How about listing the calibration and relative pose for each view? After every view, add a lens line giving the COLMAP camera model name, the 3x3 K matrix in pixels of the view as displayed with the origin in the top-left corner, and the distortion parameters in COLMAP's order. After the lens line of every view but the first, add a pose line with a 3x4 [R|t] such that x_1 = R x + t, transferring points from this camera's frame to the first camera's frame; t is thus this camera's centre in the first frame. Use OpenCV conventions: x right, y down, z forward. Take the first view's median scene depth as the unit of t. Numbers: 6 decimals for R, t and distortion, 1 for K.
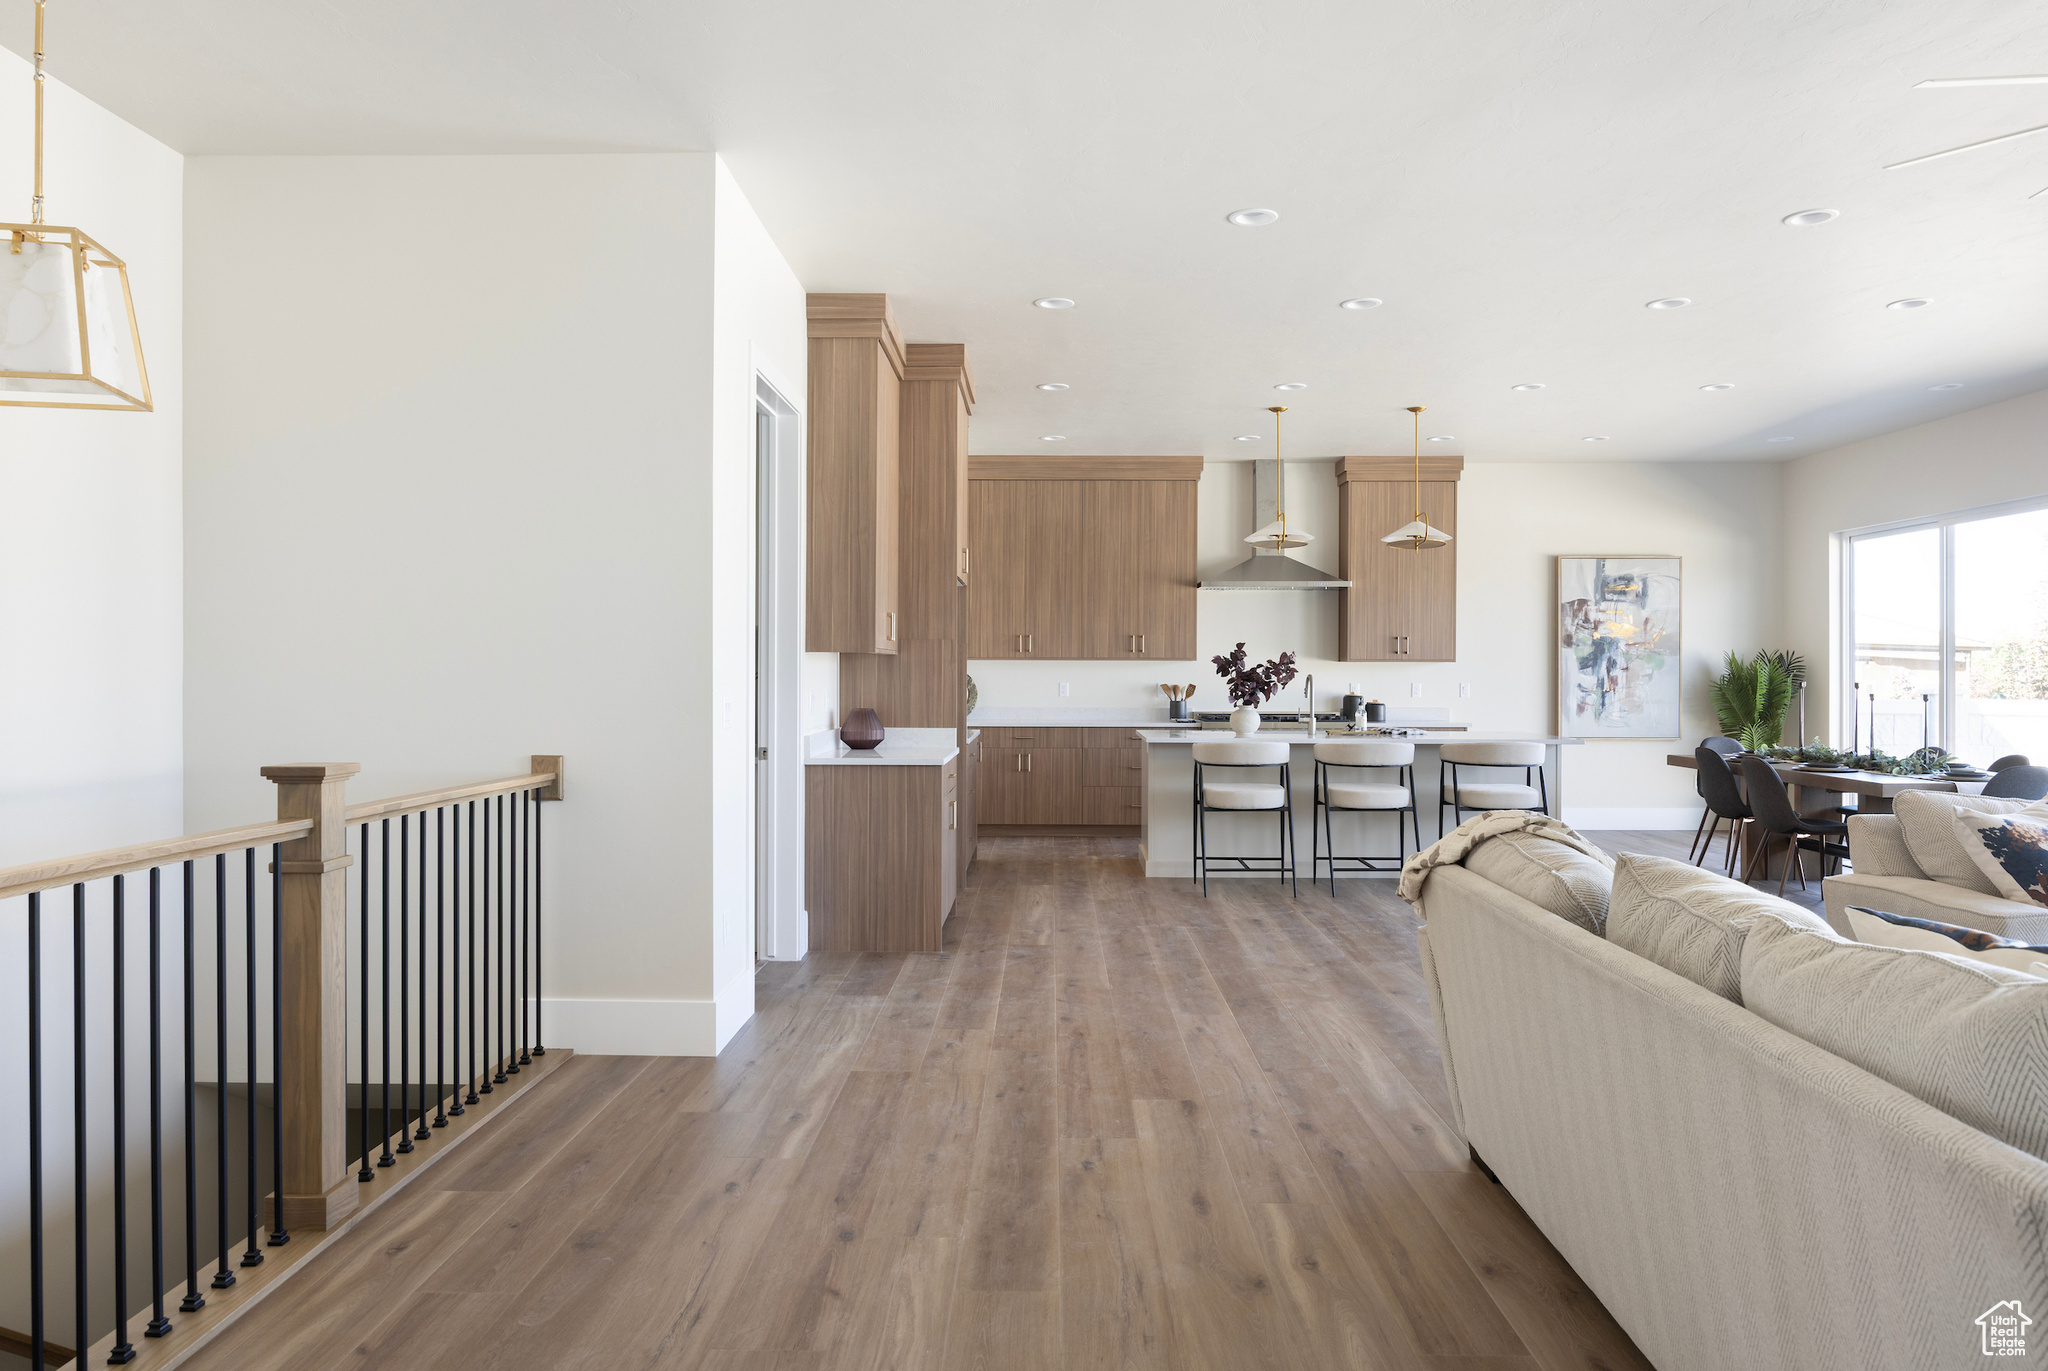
lens RADIAL K [[1339.8, 0, 1032.5], [0, 1339.8, 681.8], [0, 0, 1]] dist [0.003443, 0.001113]
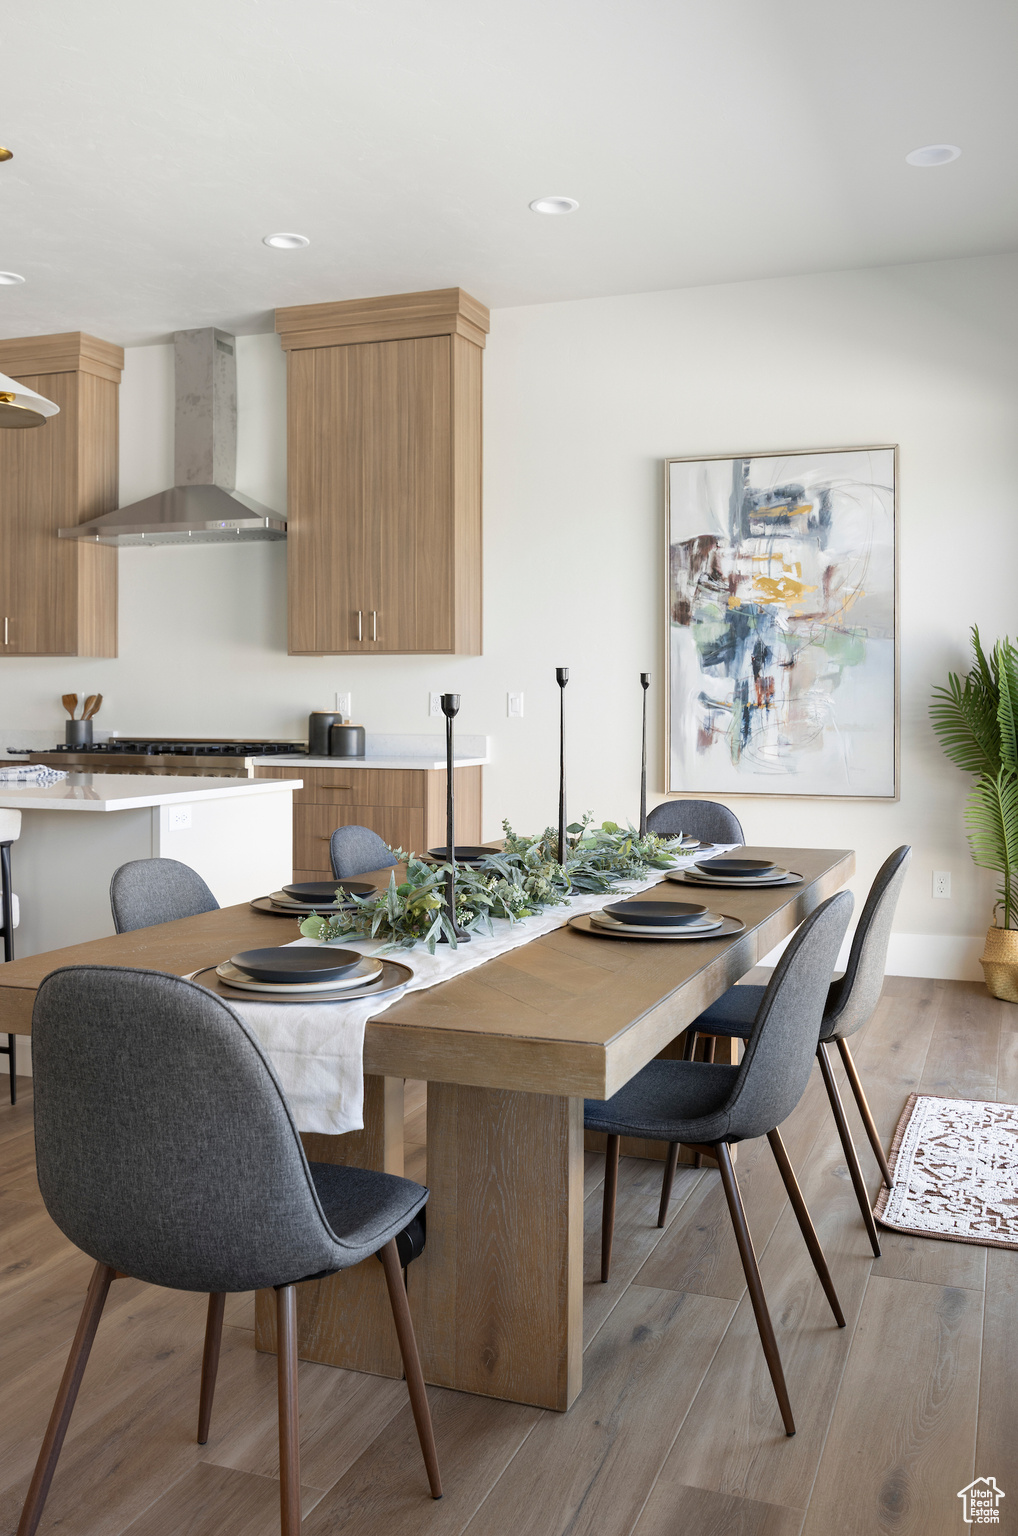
lens RADIAL K [[1354.7, 0, 481.6], [0, 1354.7, 712.5], [0, 0, 1]] dist [0.007935, -0.007845]
pose [[0.936243, 0.004502, -0.351324, 0.525602], [-0.004690, 0.999989, 0.000316, 0.009817], [0.351321, 0.001352, 0.936254, 0.466314]]
